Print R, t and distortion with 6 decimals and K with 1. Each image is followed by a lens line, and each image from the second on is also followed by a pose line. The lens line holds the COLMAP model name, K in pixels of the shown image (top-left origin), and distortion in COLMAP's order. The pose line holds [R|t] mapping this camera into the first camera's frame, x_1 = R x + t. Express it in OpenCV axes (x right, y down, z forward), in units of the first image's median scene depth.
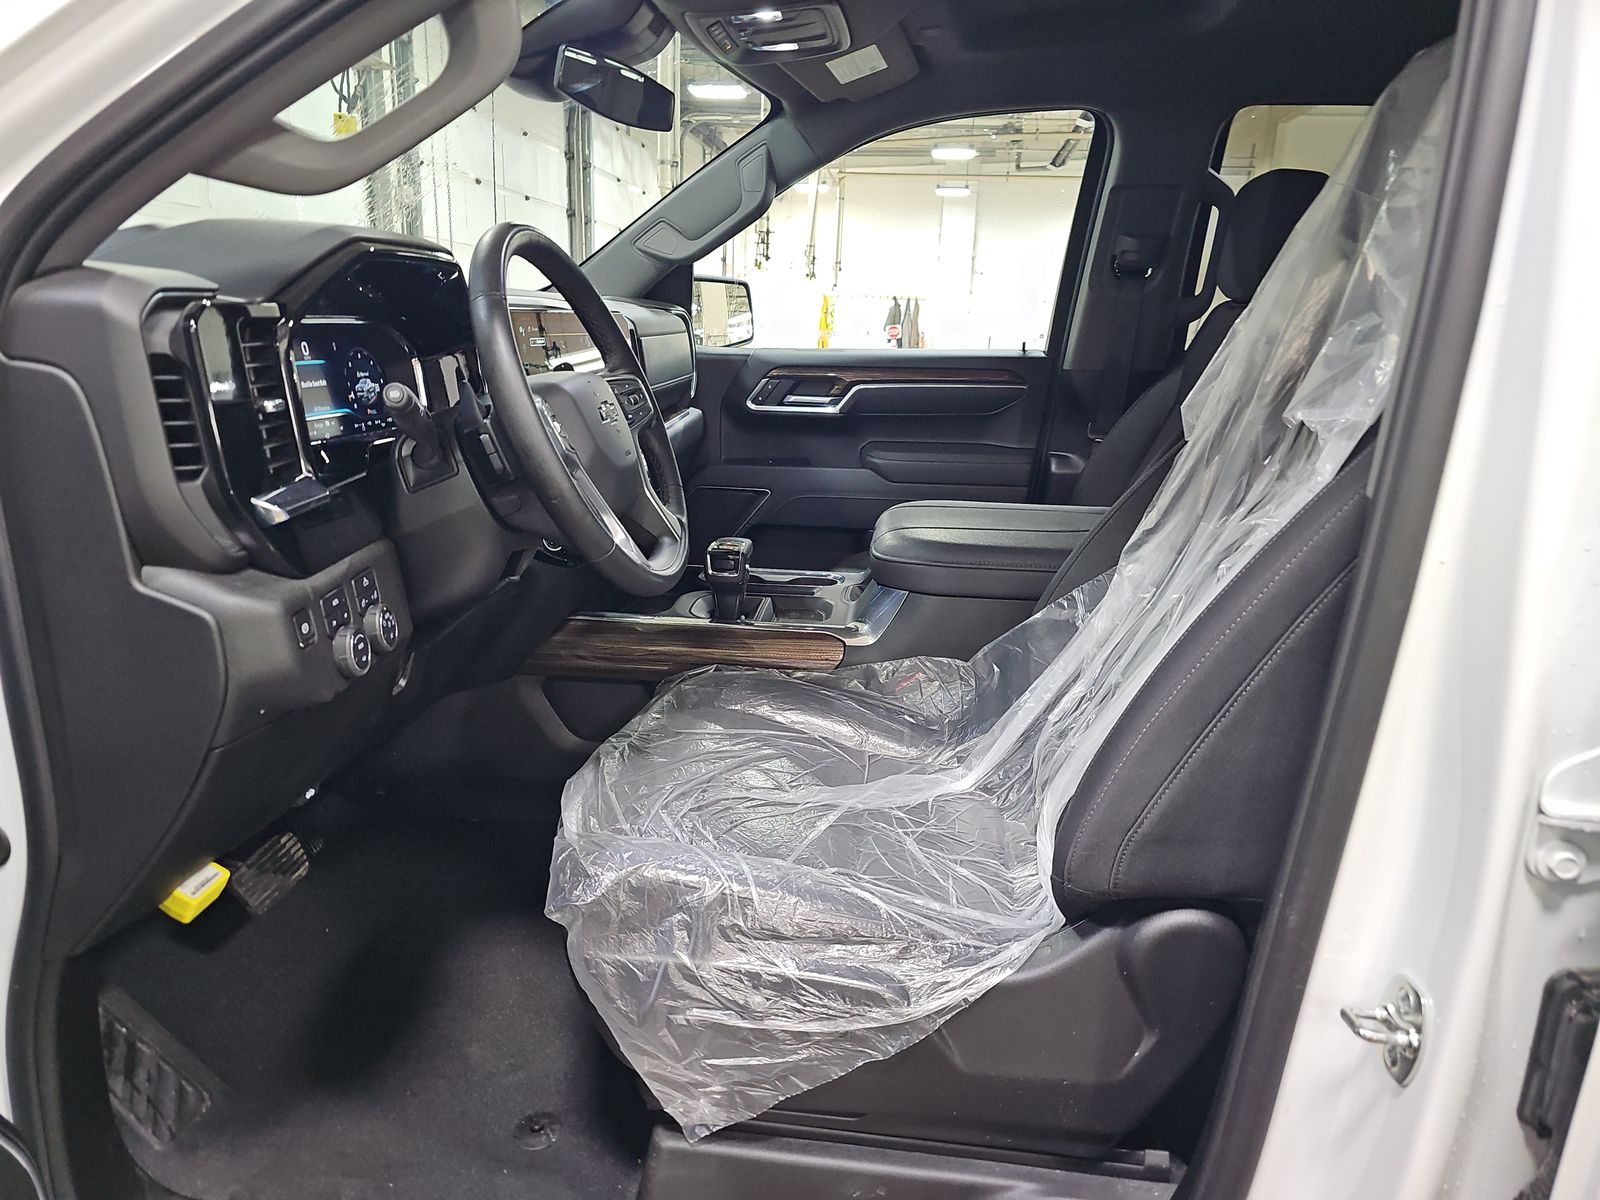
lens RADIAL K [[1072.7, 0, 793.5], [0, 1072.7, 634.2], [0, 0, 1]] dist [0.035802, 0.003790]
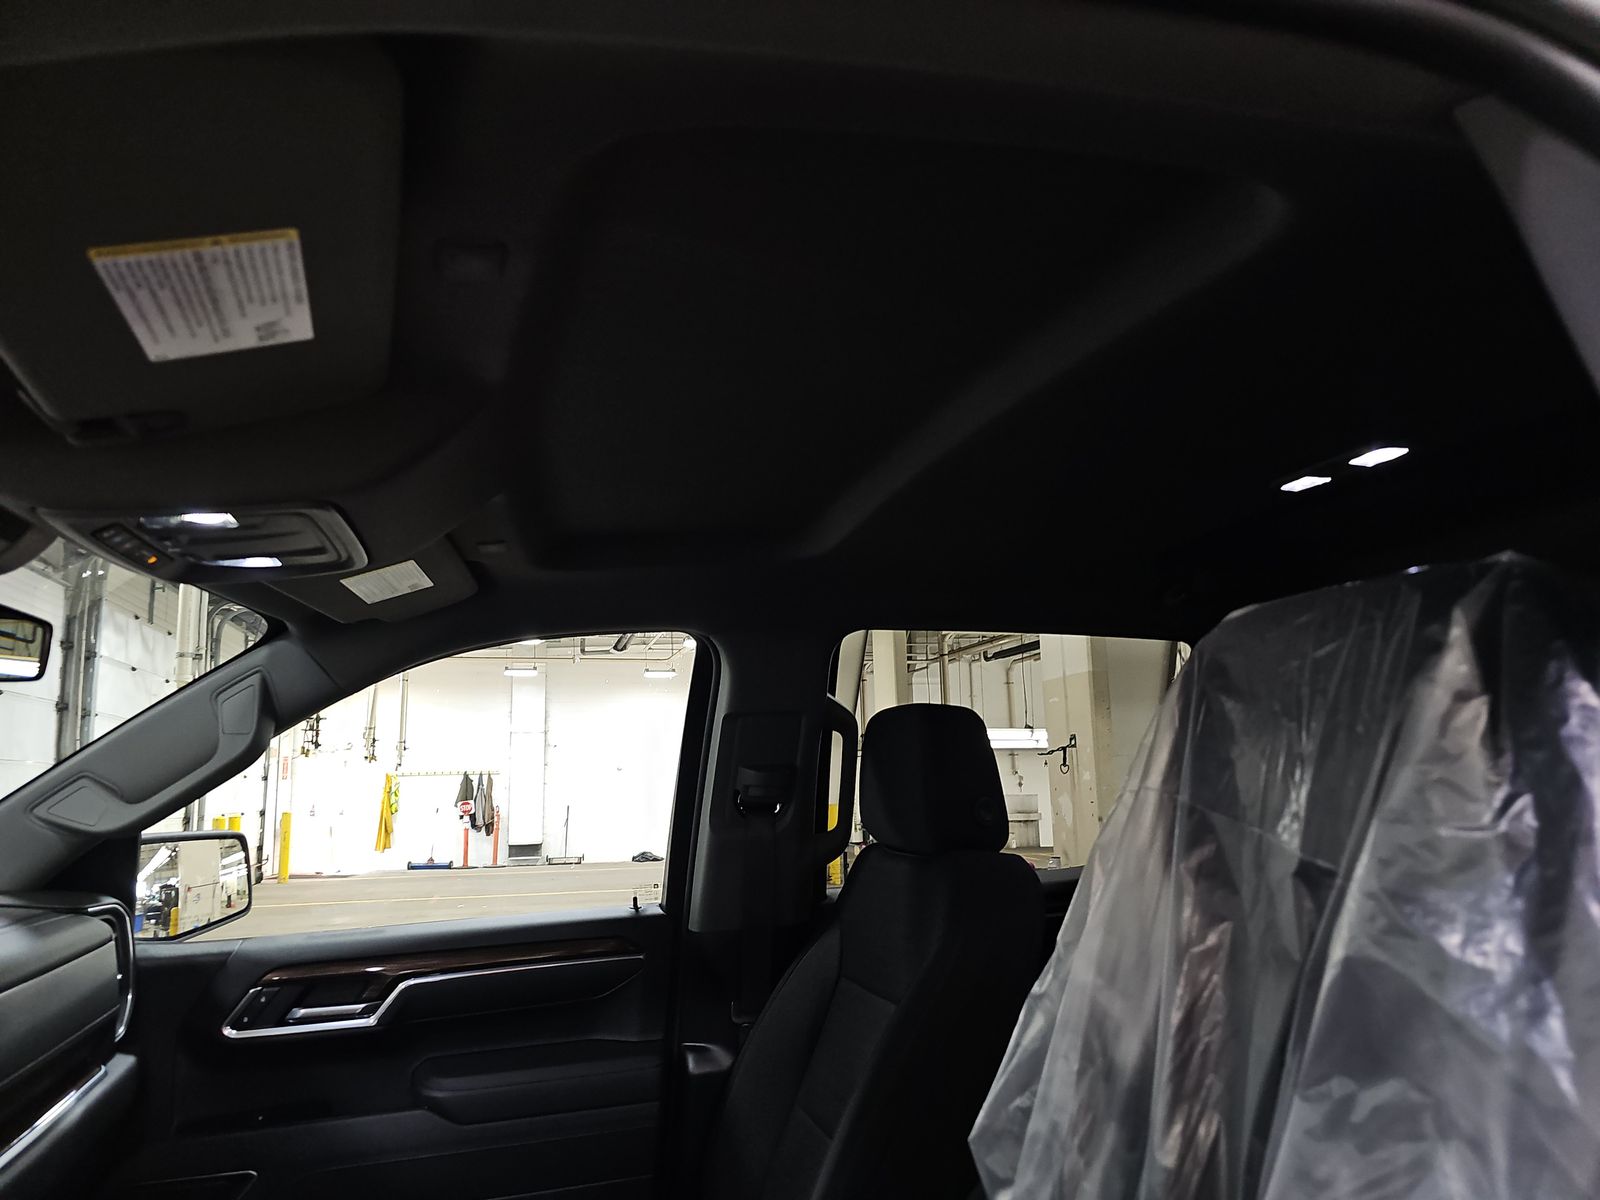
lens RADIAL K [[1072.7, 0, 793.5], [0, 1072.7, 634.2], [0, 0, 1]] dist [0.035802, 0.003790]
pose [[0.926899, 0.000091, 0.375312, 0.029541], [0.152625, 0.913487, -0.377156, -0.133510], [-0.342877, 0.406868, 0.846696, 0.229485]]
